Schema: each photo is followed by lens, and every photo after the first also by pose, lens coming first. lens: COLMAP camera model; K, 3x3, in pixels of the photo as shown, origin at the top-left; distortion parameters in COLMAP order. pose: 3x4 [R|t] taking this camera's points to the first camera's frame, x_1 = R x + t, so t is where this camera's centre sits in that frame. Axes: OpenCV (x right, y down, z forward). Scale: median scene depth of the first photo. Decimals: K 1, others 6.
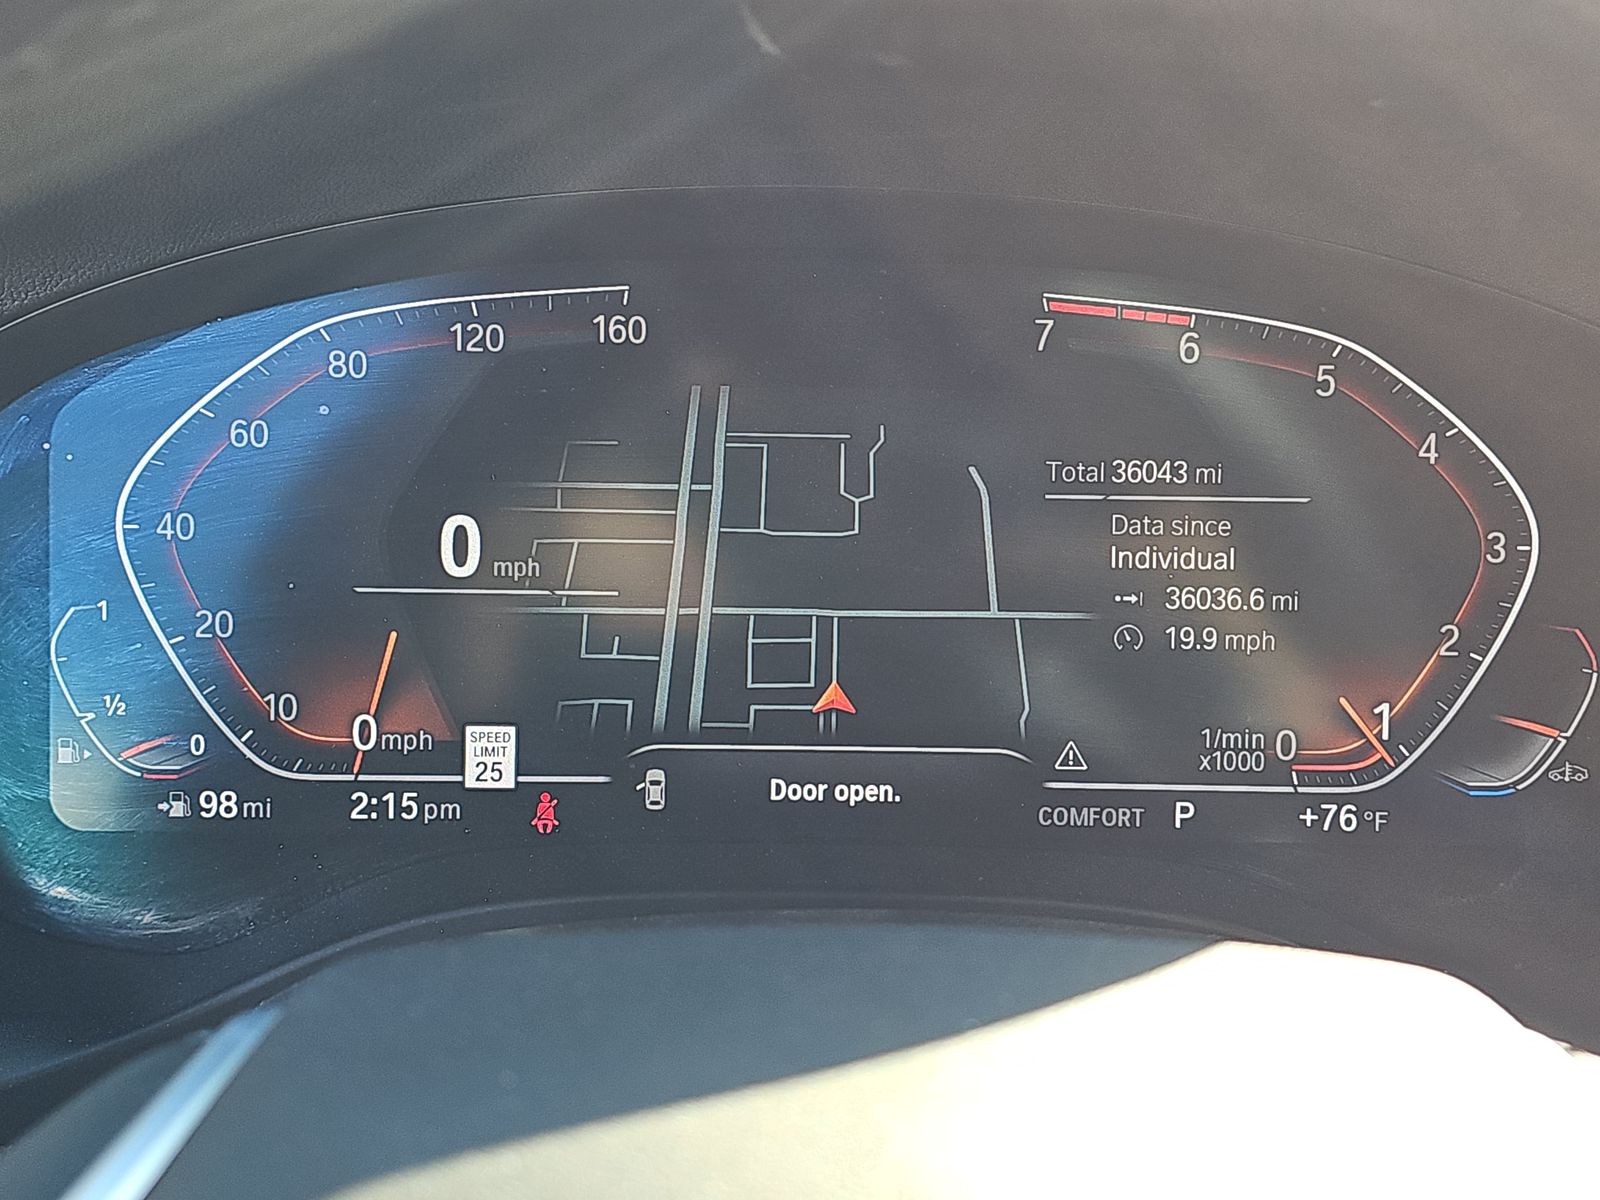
lens RADIAL K [[1050.0, 0, 798.7], [0, 1050.0, 592.6], [0, 0, 1]] dist [0.018711, -0.020102]
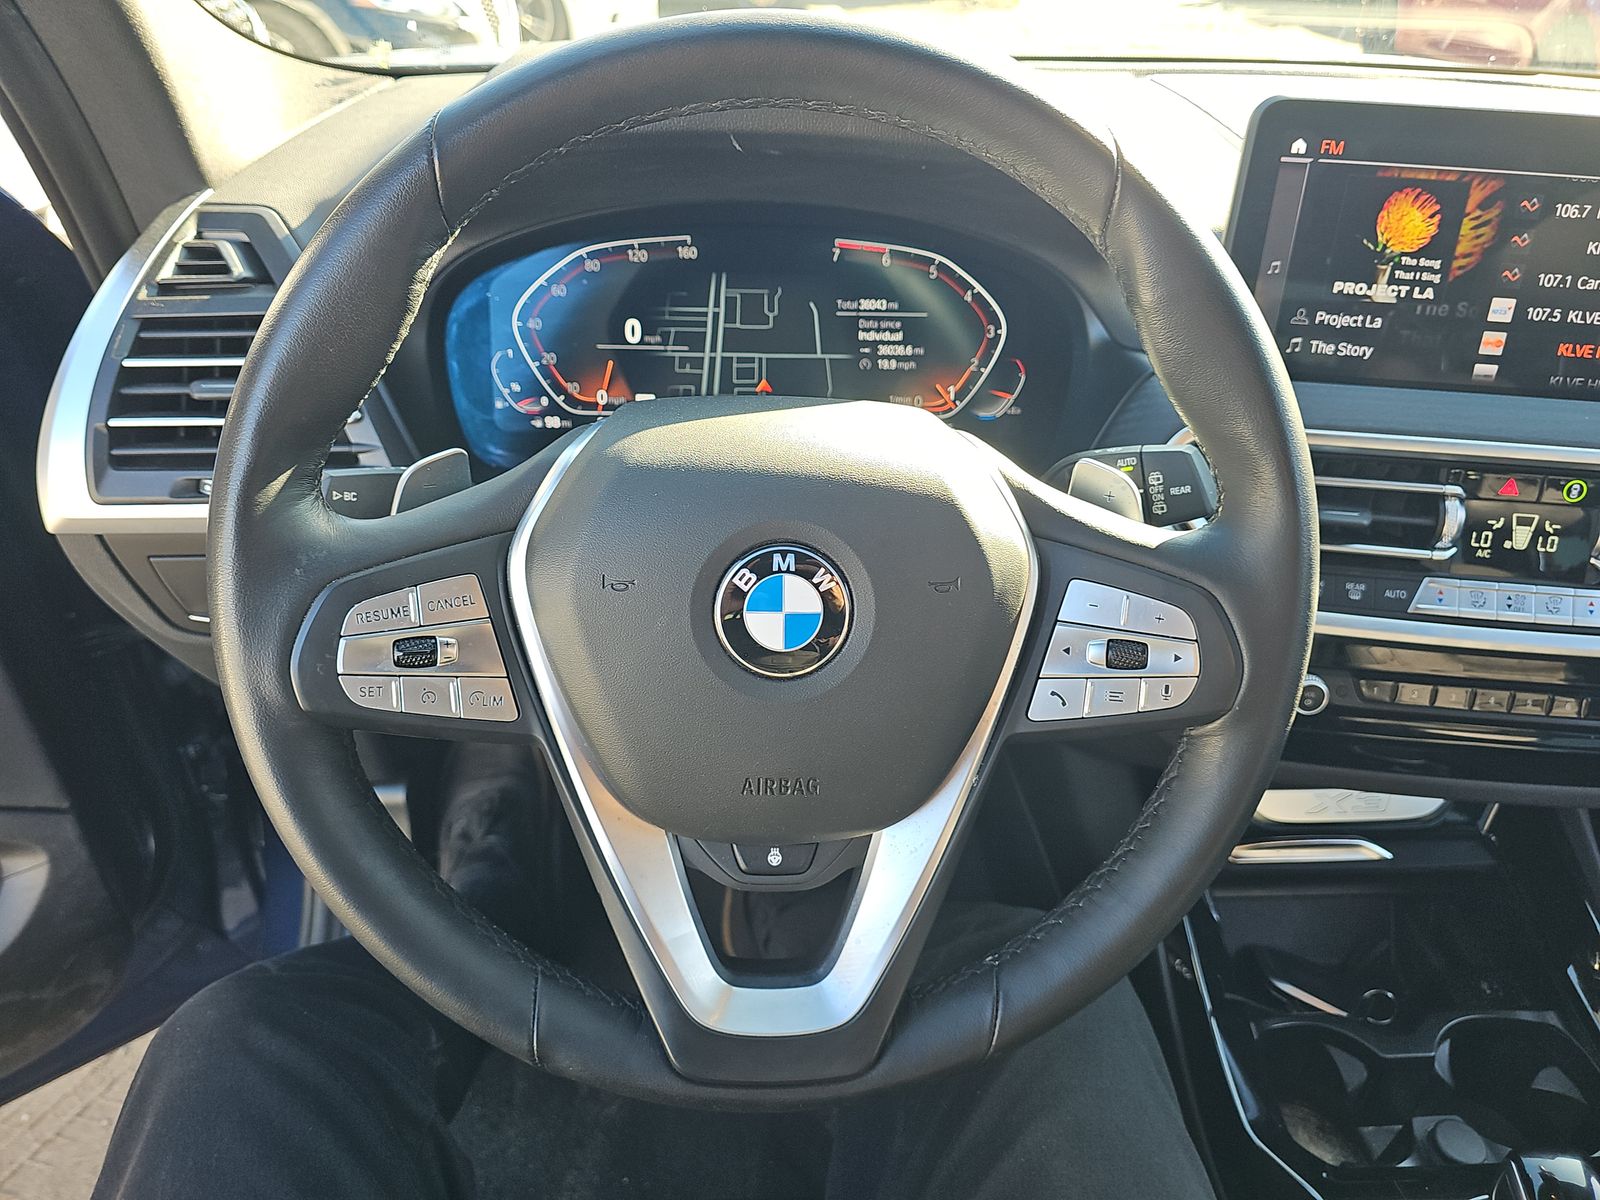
lens RADIAL K [[1050.0, 0, 801.6], [0, 1050.0, 602.8], [0, 0, 1]] dist [0.018711, -0.020102]
pose [[0.999582, -0.006579, 0.028138, 0.052832], [0.002541, 0.989977, 0.141204, 0.286254], [-0.028786, -0.141074, 0.989581, -1.959519]]
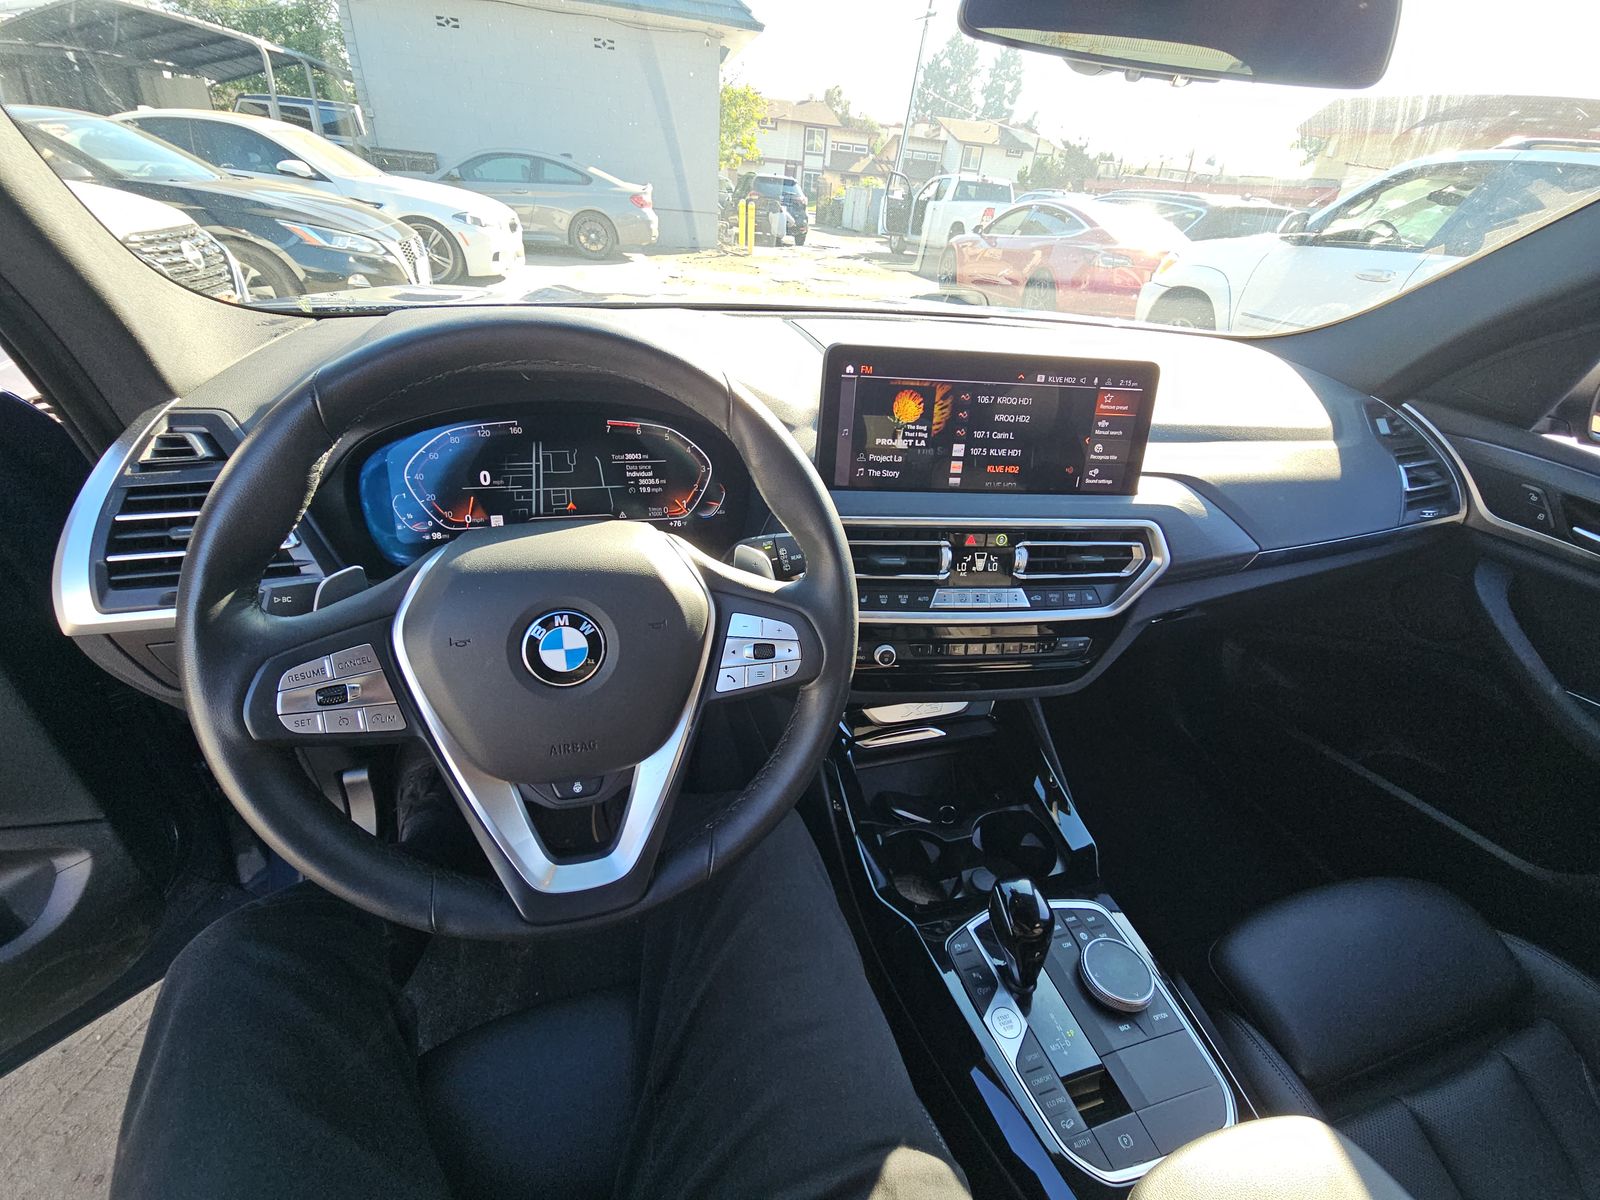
lens RADIAL K [[643.6, 0, 800.9], [0, 643.6, 594.2], [0, 0, 1]] dist [0.003775, -0.000738]
pose [[0.967677, -0.089770, 0.235675, 0.325703], [0.060036, 0.989635, 0.130451, 0.181051], [-0.244943, -0.112086, 0.963037, -2.209006]]
